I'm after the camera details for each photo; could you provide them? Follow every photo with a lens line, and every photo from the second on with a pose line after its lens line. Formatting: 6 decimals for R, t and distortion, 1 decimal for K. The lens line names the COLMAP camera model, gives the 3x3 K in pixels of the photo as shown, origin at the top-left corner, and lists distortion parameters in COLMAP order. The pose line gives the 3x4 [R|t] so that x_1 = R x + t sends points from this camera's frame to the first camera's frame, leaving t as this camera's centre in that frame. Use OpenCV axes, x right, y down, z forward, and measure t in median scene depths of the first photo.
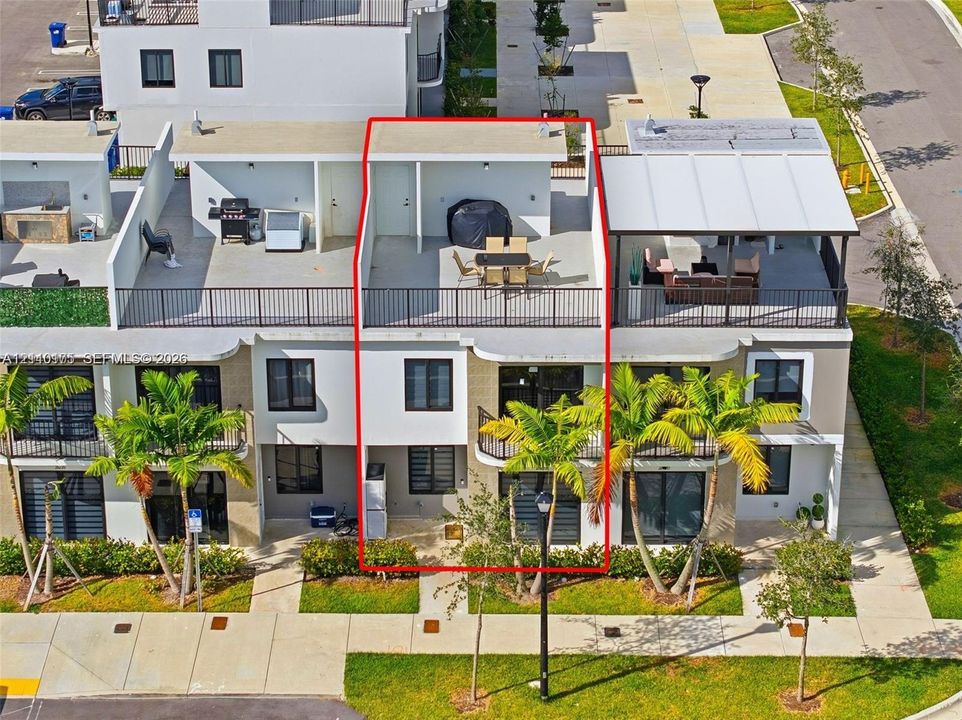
lens RADIAL K [[2227.0, 0, 478.1], [0, 2227.0, 359.9], [0, 0, 1]] dist [0.063392, 0.000000]
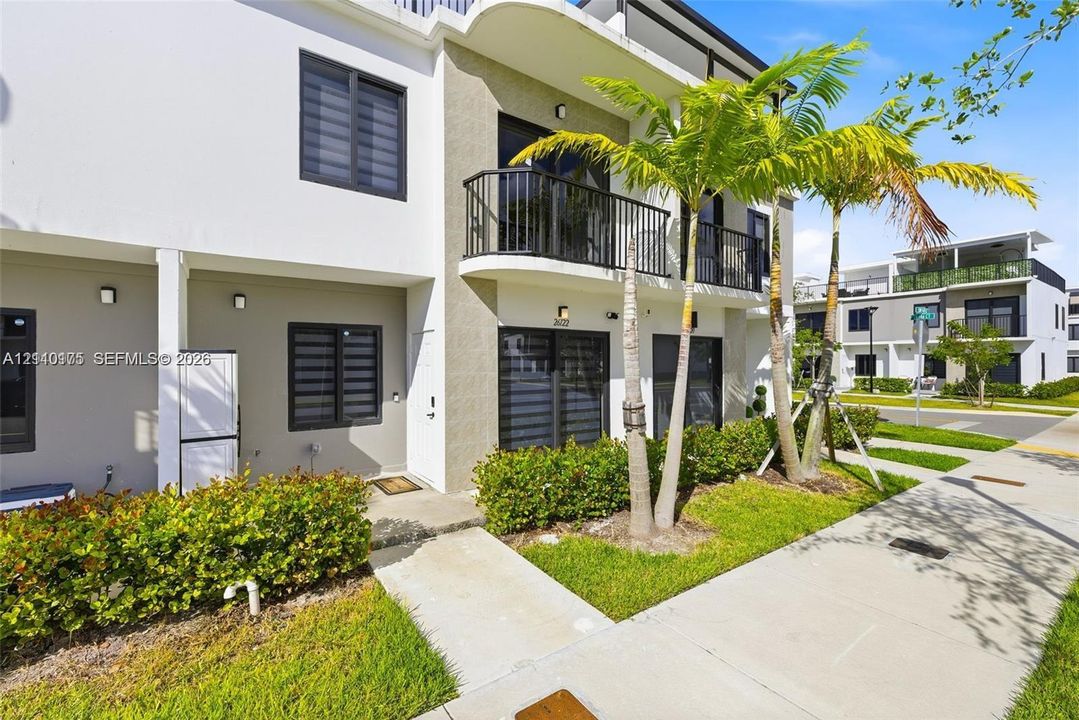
lens RADIAL K [[443.3, 0, 547.6], [0, 443.3, 362.3], [0, 0, 1]] dist [-0.000941, 0.000014]
pose [[0.799939, 0.000342, 0.600081, -0.046104], [0.249489, 0.909285, -0.333100, 0.098010], [-0.545759, 0.416174, 0.727287, 0.925261]]
